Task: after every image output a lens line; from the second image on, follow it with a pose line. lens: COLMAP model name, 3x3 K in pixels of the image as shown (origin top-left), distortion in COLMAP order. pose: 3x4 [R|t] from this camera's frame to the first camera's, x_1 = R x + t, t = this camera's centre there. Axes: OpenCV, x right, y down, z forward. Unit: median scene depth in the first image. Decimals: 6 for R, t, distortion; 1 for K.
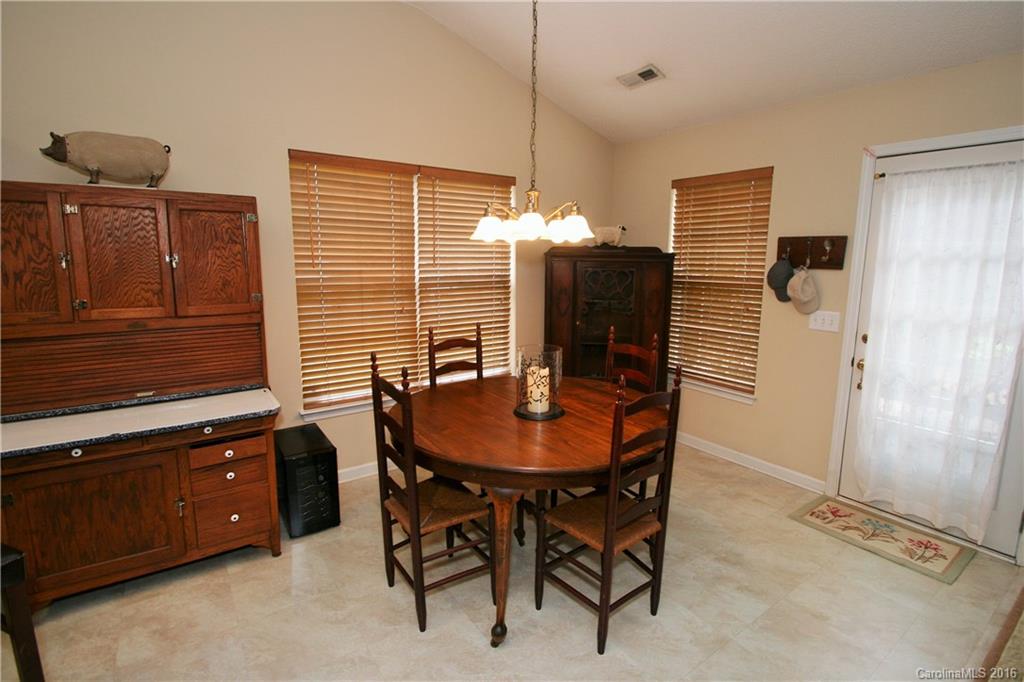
lens RADIAL K [[480.2, 0, 520.5], [0, 480.2, 327.9], [0, 0, 1]] dist [0.014380, -0.019637]
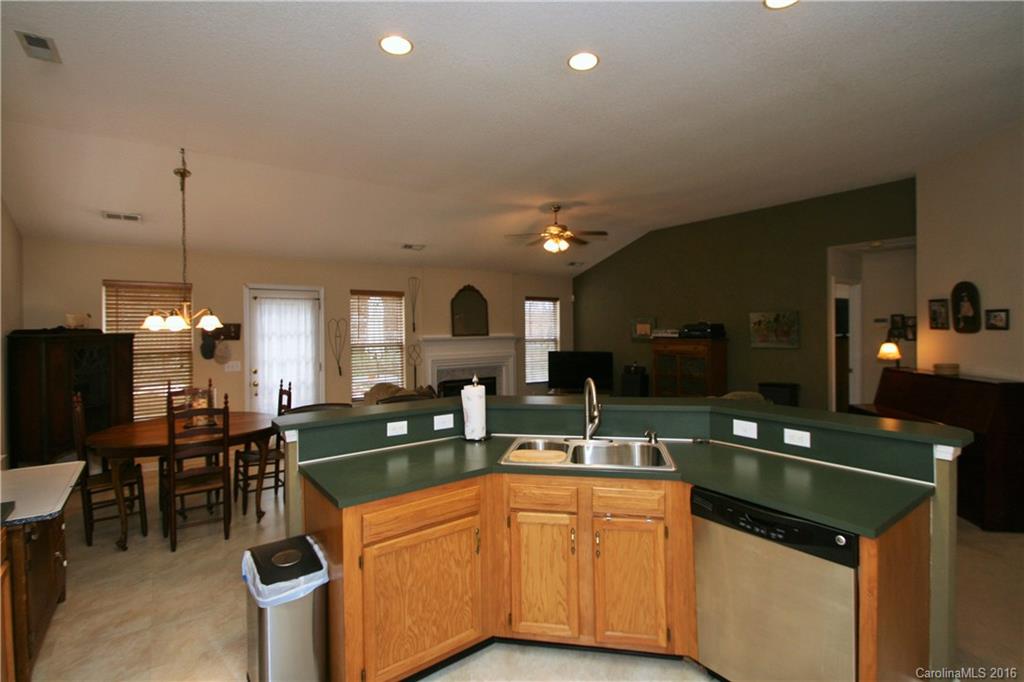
lens RADIAL K [[480.2, 0, 520.5], [0, 480.2, 327.9], [0, 0, 1]] dist [0.014380, -0.019637]
pose [[-0.024542, -0.011618, 0.999631, -1.397739], [0.156044, 0.987631, 0.015309, -0.018307], [-0.987445, 0.156362, -0.022425, -0.131941]]
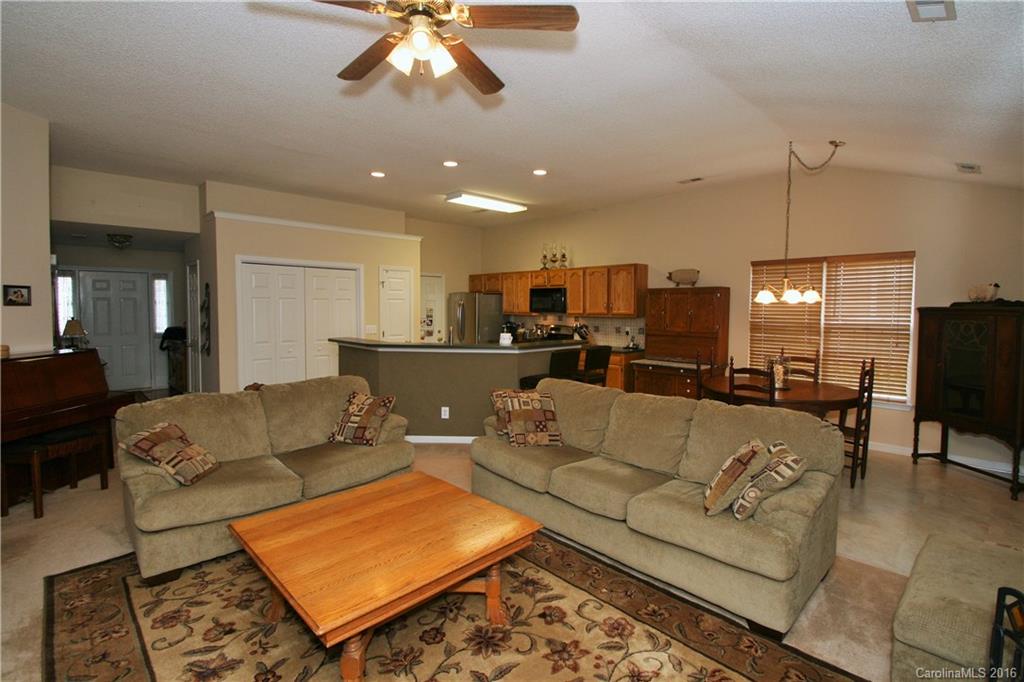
lens RADIAL K [[480.2, 0, 520.5], [0, 480.2, 327.9], [0, 0, 1]] dist [0.014380, -0.019637]
pose [[0.152085, 0.034197, -0.987776, 1.467126], [-0.148666, 0.988822, 0.011343, 0.052365], [0.977123, 0.145124, 0.155469, -0.298270]]
